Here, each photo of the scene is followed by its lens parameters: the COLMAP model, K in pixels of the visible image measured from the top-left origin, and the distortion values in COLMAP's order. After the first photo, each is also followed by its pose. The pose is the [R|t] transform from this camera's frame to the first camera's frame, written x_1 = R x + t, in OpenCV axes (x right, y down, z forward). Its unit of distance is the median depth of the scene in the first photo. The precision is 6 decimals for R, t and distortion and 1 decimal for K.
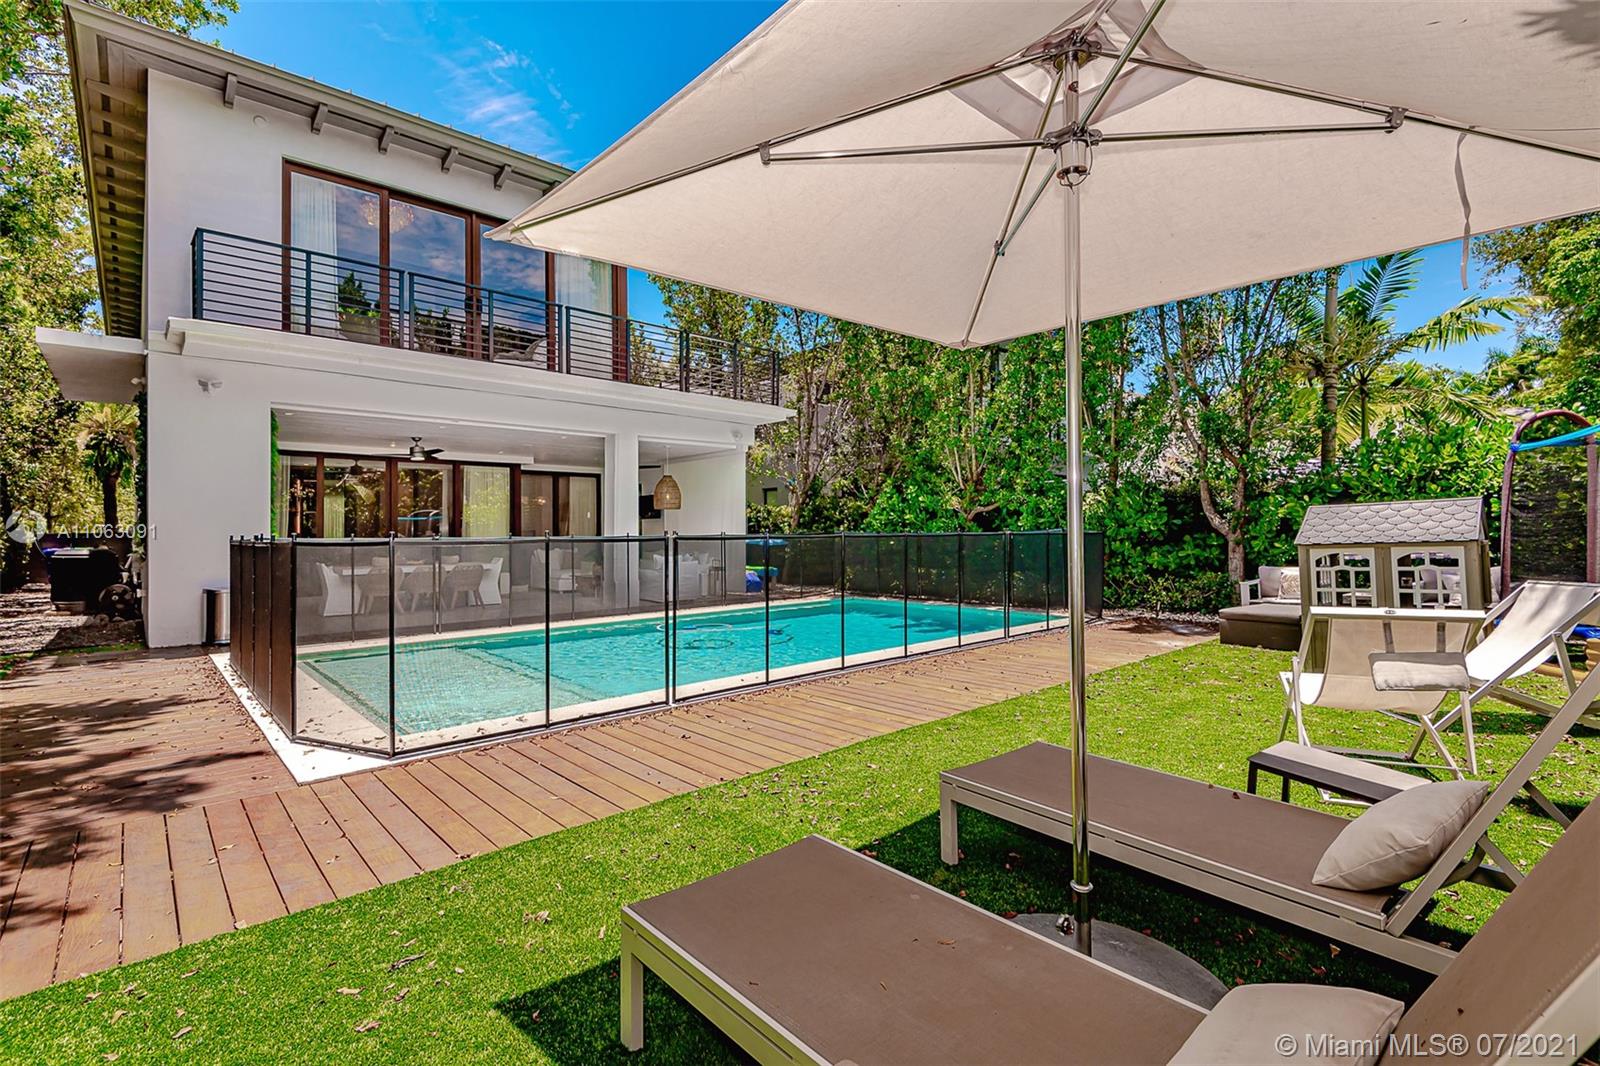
lens RADIAL K [[736.2, 0, 802.9], [0, 736.2, 527.8], [0, 0, 1]] dist [-0.001027, -0.000207]
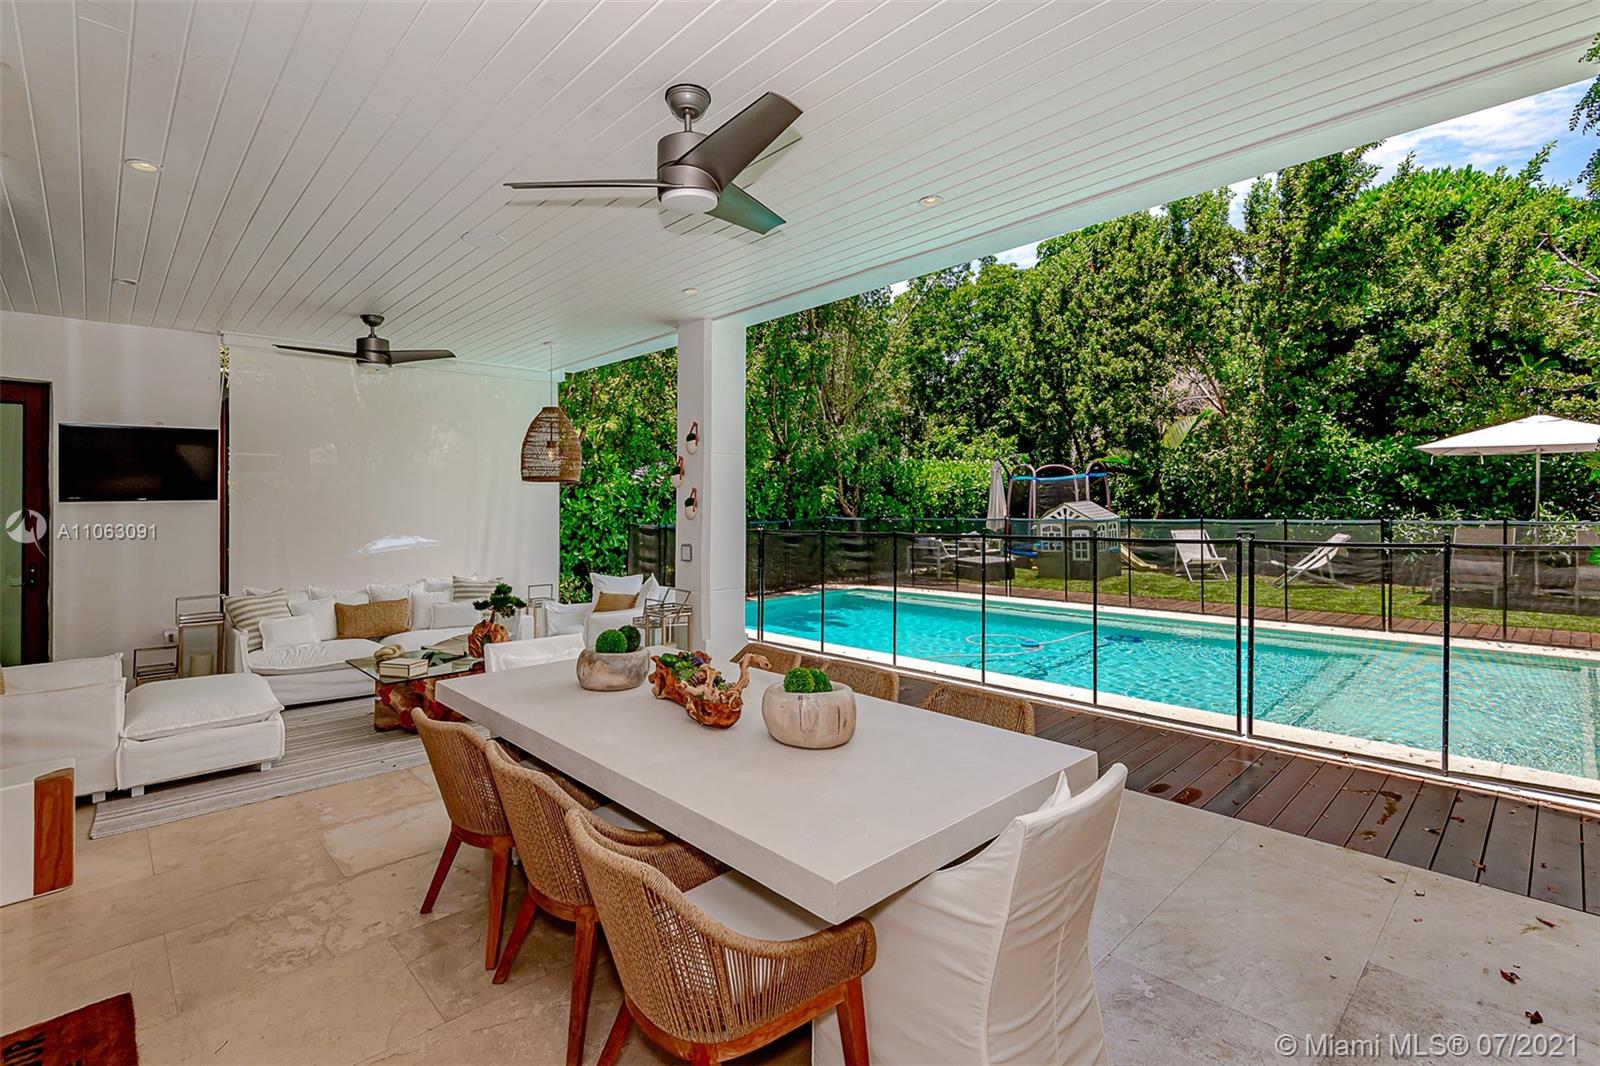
lens RADIAL K [[736.2, 0, 802.4], [0, 736.2, 520.8], [0, 0, 1]] dist [-0.001027, -0.000207]
pose [[0.026457, 0.020358, -0.999443, 0.581548], [0.002385, 0.999788, 0.020429, -0.006759], [0.999647, -0.002924, 0.026403, 0.521002]]
